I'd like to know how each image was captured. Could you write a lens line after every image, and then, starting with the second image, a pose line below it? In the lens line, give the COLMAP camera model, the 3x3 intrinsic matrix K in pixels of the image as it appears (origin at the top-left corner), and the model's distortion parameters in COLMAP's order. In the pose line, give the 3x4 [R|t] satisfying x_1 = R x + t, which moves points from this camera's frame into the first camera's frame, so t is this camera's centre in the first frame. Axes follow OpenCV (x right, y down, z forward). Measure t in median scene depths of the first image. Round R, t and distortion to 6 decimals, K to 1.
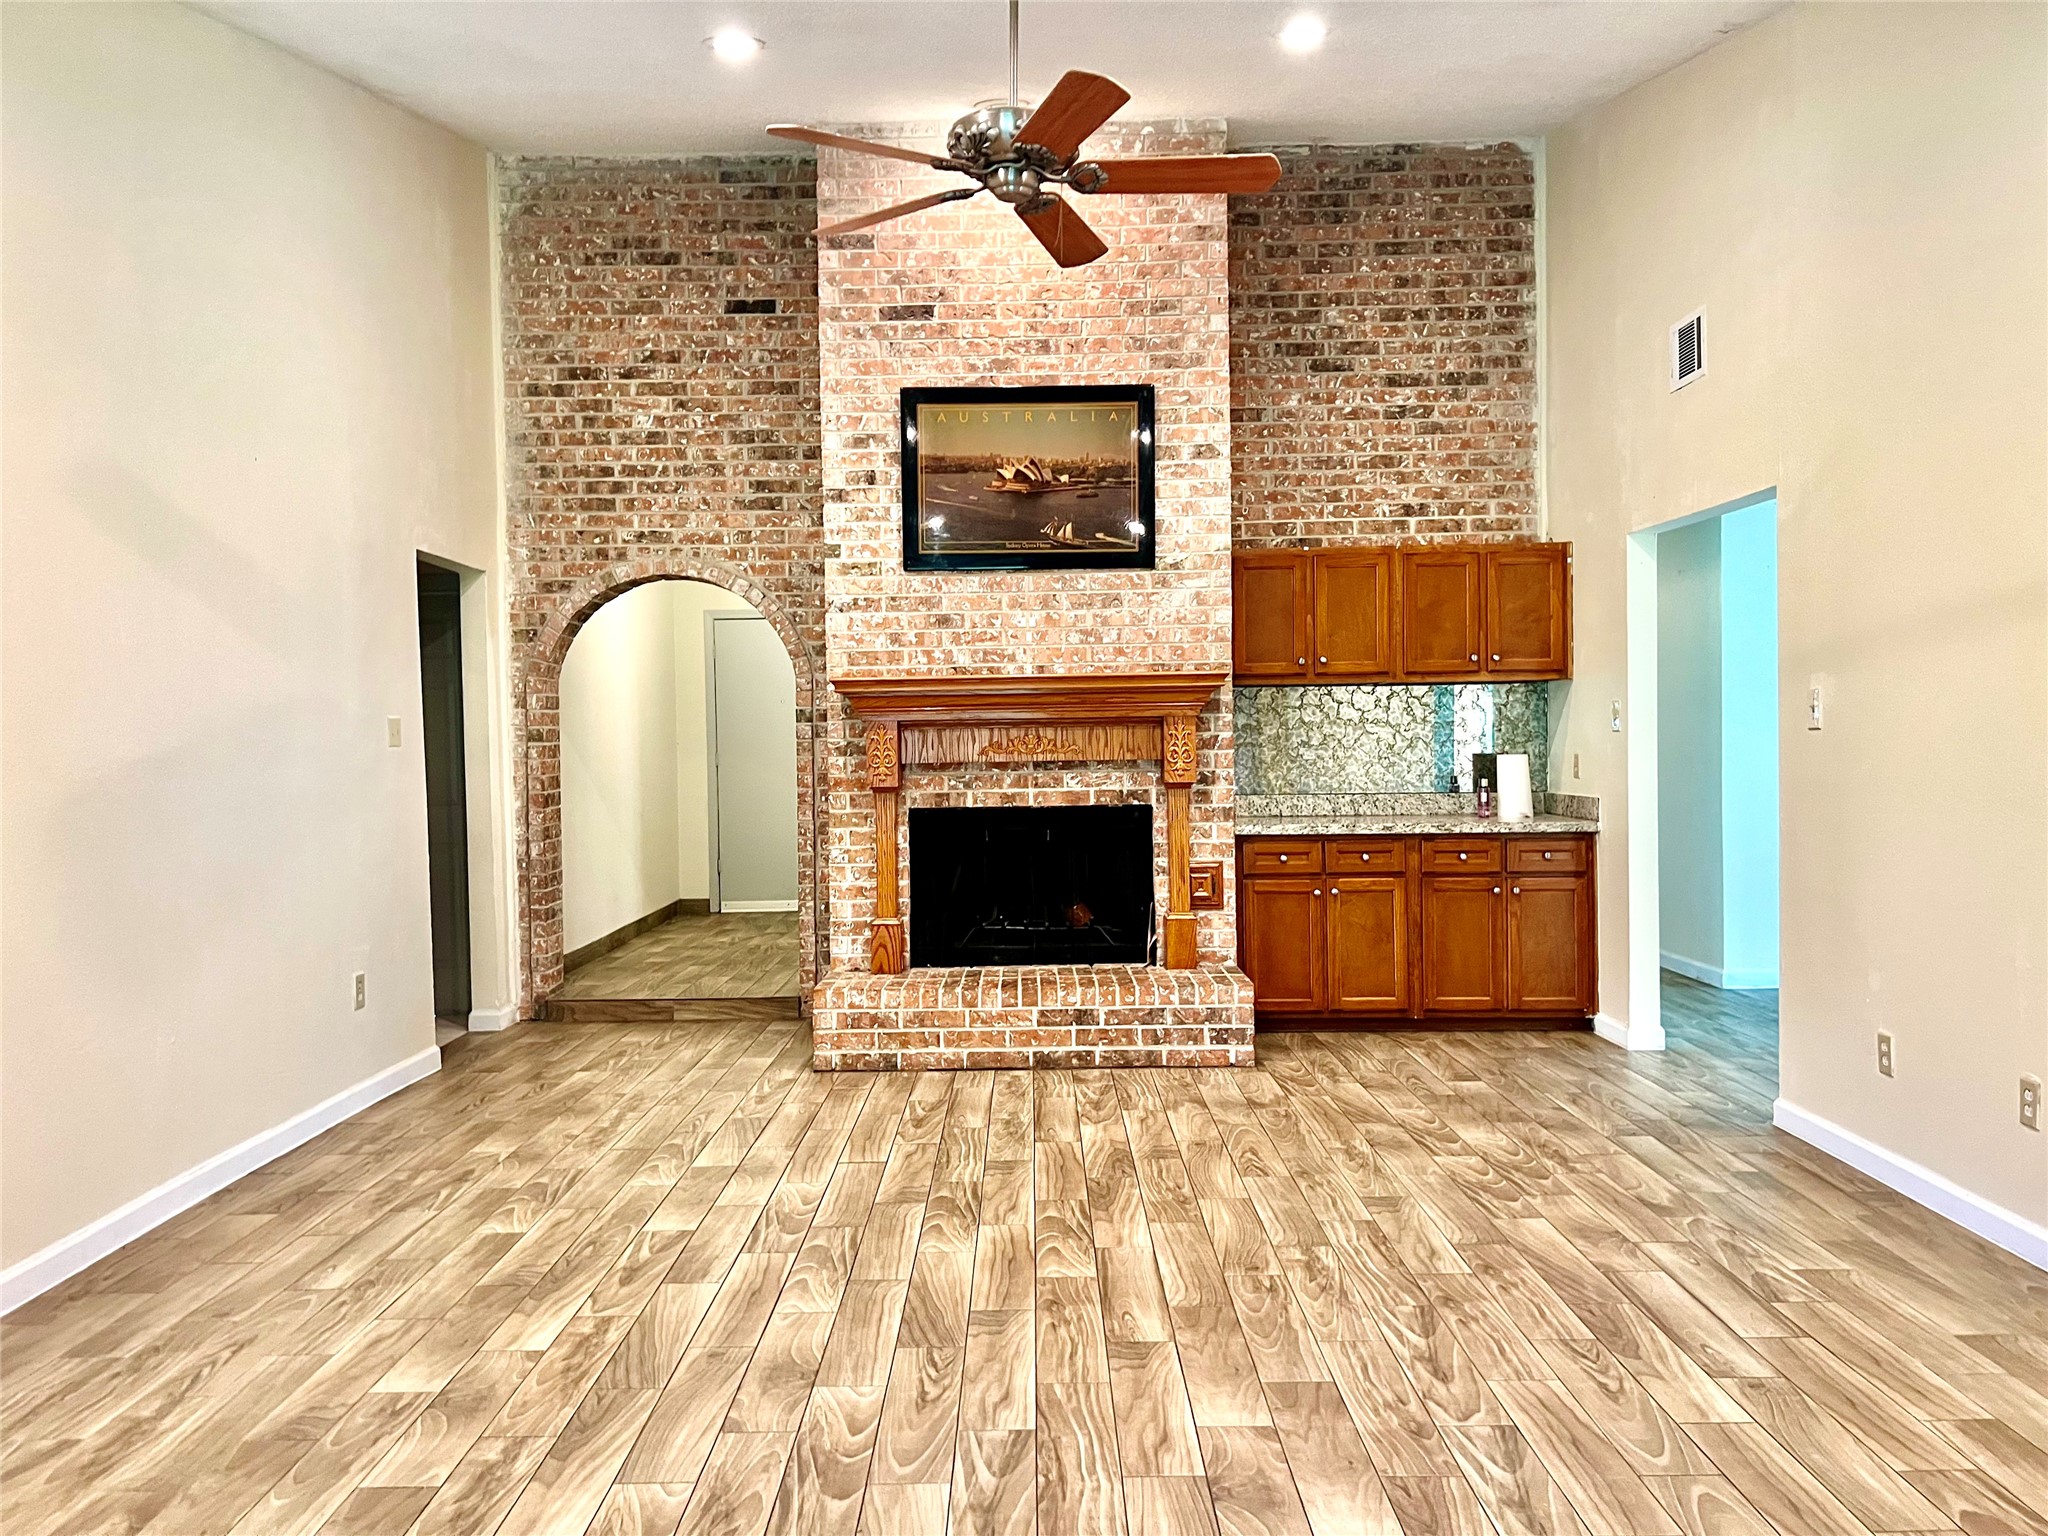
lens RADIAL K [[1542.4, 0, 1014.2], [0, 1542.4, 754.0], [0, 0, 1]] dist [0.062363, -0.070864]
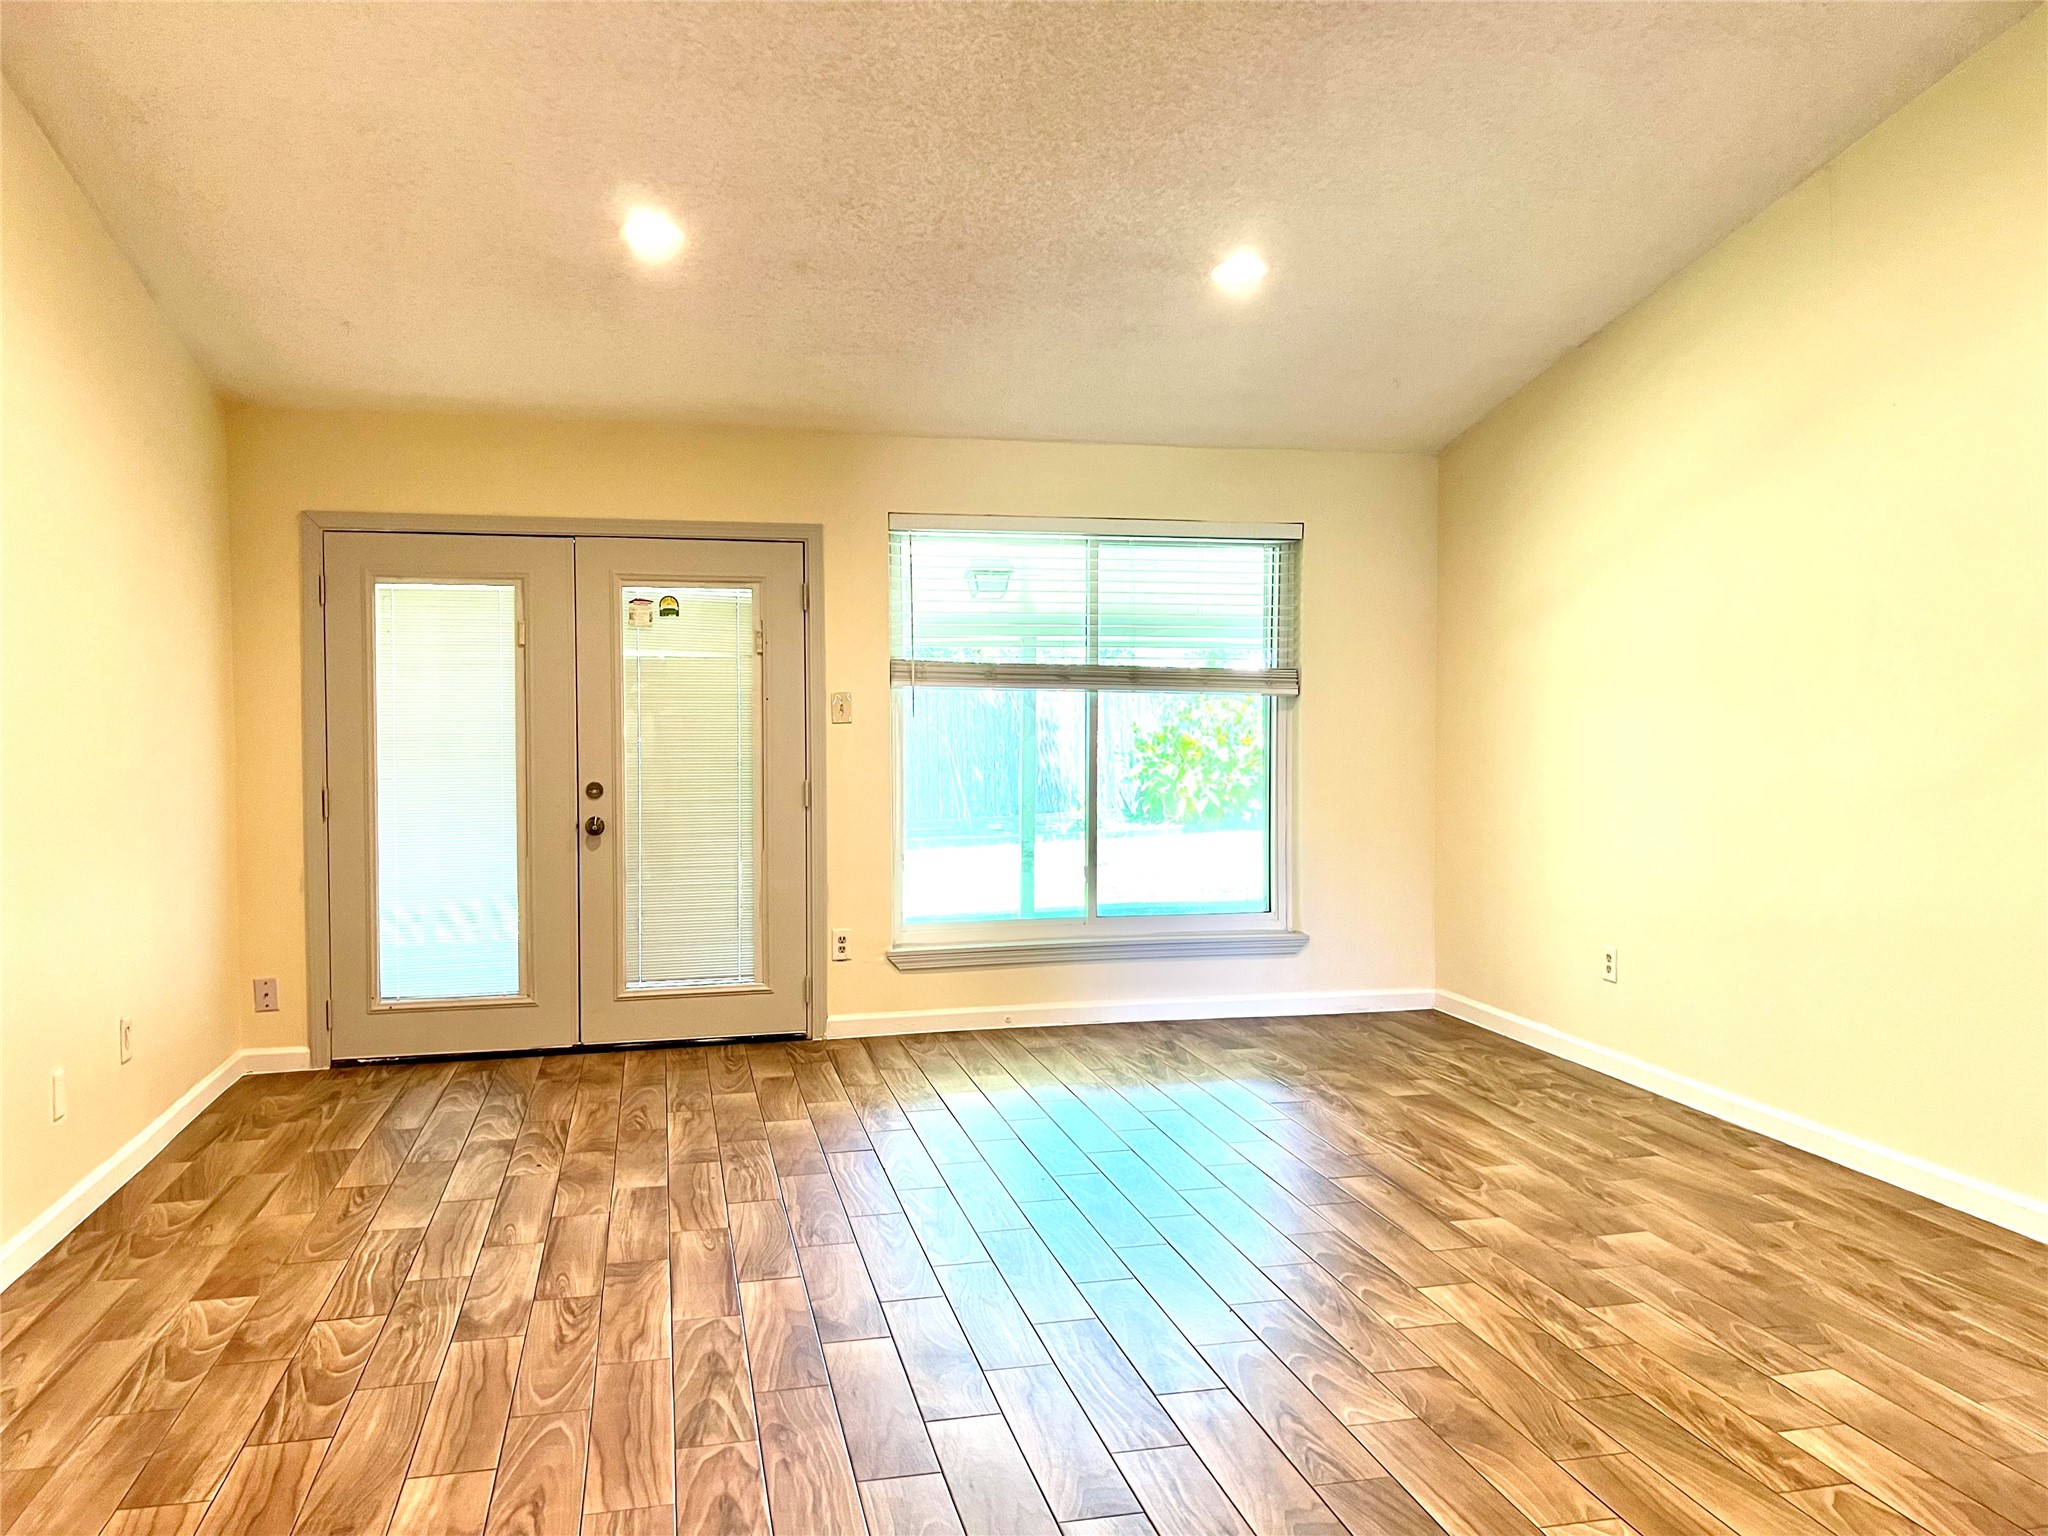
lens RADIAL K [[1542.4, 0, 1020.3], [0, 1542.4, 766.9], [0, 0, 1]] dist [0.062363, -0.070864]
pose [[-0.971256, 0.026527, -0.236553, 0.199443], [0.013407, 0.998290, 0.056902, -0.021875], [0.237658, 0.052095, -0.969951, 1.177010]]
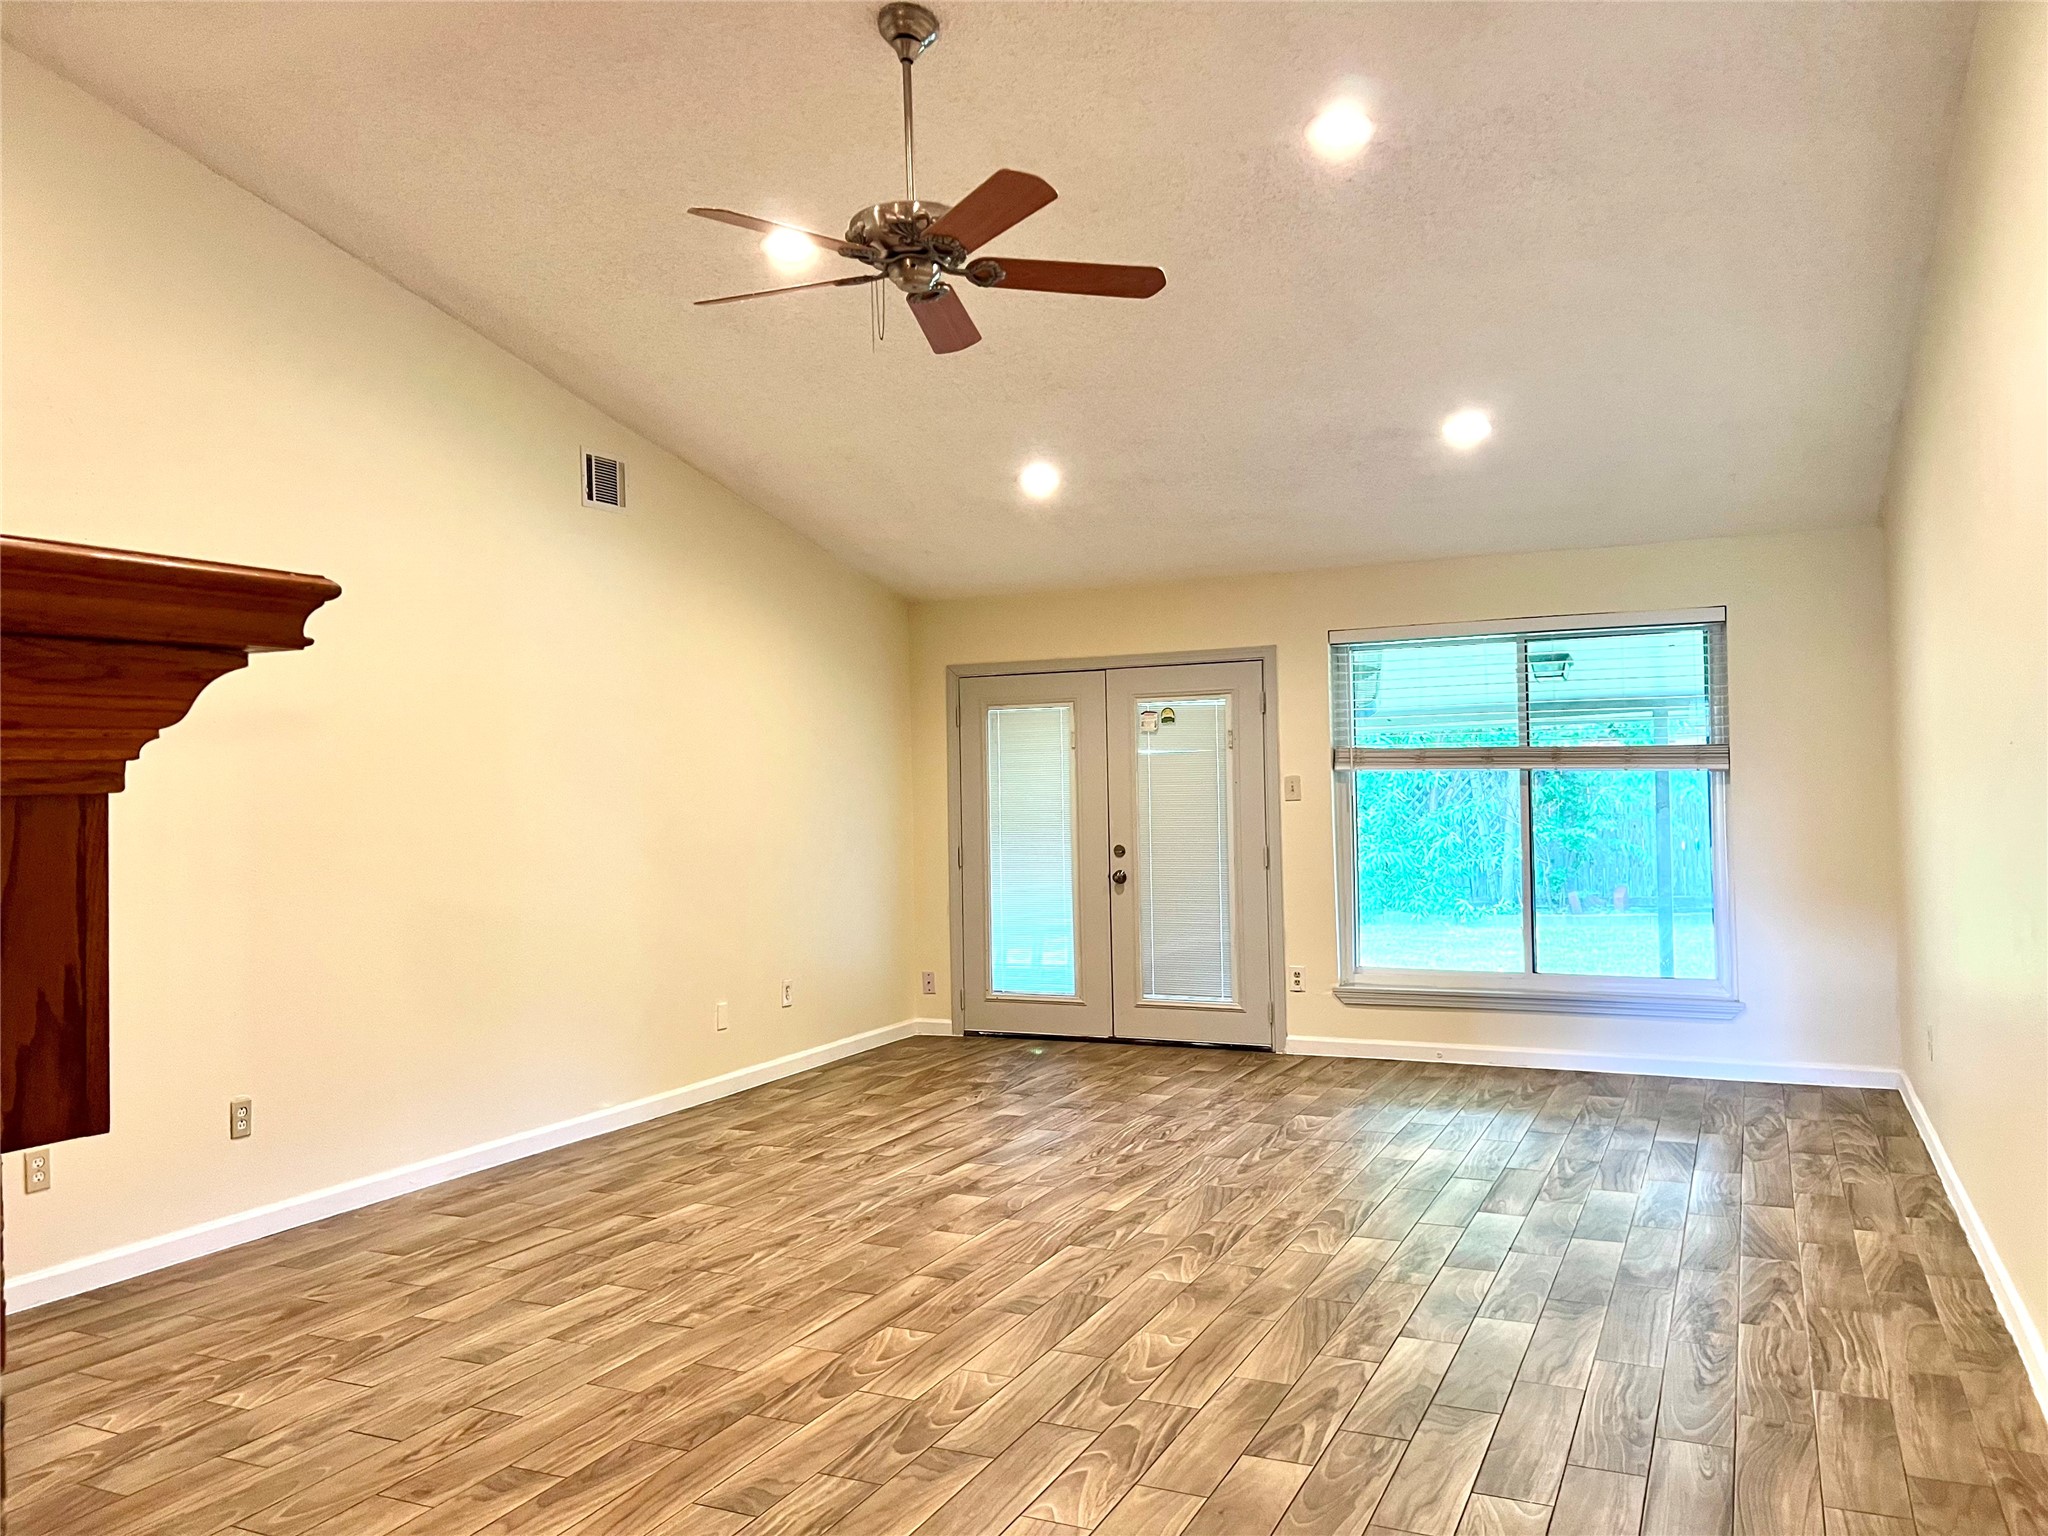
lens RADIAL K [[1542.4, 0, 1044.3], [0, 1542.4, 757.5], [0, 0, 1]] dist [0.062363, -0.070864]
pose [[-0.912621, 0.041008, 0.406745, -0.374290], [0.040007, 0.999139, -0.010970, -0.024794], [-0.406845, 0.006261, -0.913476, 1.472970]]
